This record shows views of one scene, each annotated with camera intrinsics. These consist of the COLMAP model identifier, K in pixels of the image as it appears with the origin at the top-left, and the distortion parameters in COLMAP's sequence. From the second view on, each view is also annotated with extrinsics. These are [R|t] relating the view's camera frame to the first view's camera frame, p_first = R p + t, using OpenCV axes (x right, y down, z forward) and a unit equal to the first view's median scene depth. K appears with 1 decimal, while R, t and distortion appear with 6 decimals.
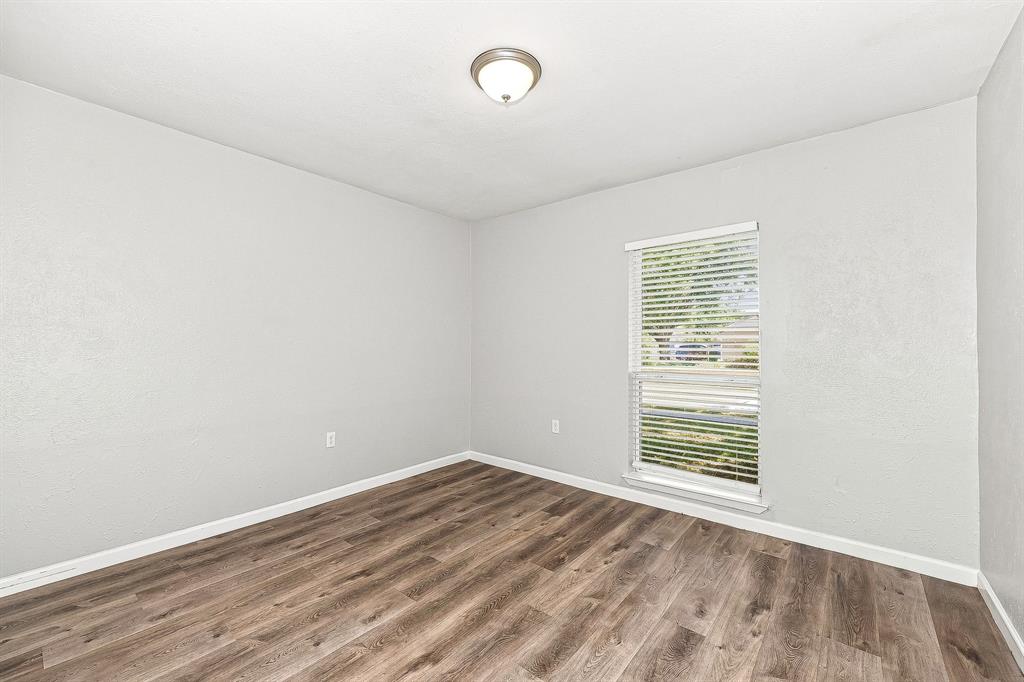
lens RADIAL K [[415.6, 0, 512.0], [0, 415.6, 343.0], [0, 0, 1]] dist [0.000489, -0.000300]
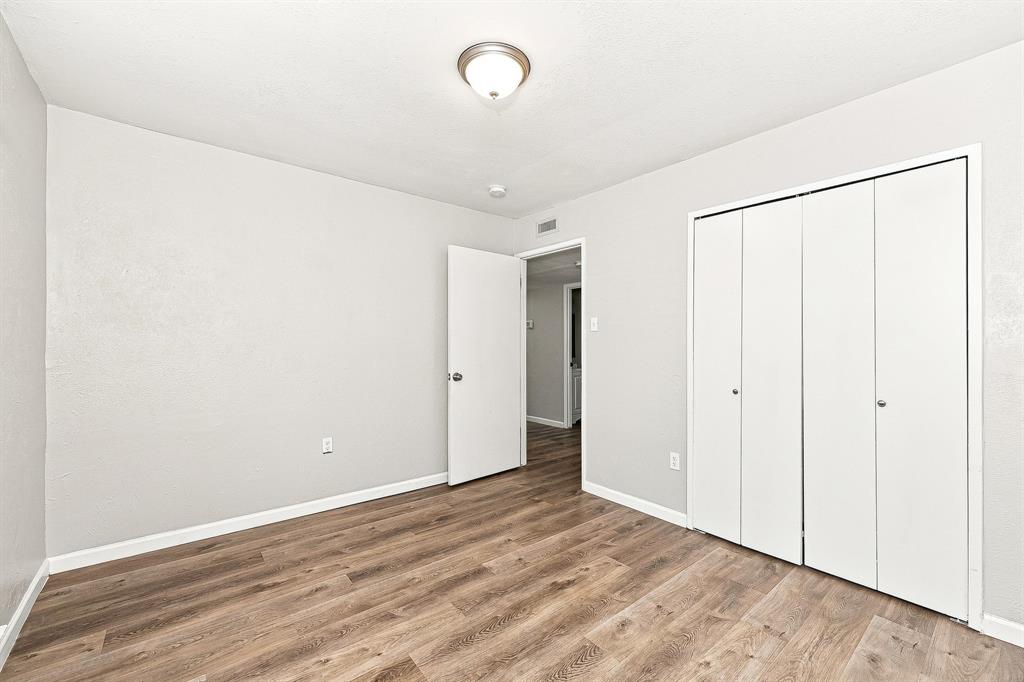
lens RADIAL K [[415.6, 0, 511.4], [0, 415.6, 342.7], [0, 0, 1]] dist [0.000489, -0.000300]
pose [[-0.980497, -0.003966, 0.196496, -0.255709], [-0.005557, 0.999956, -0.007545, -0.000641], [-0.196458, -0.008490, -0.980476, 1.957923]]
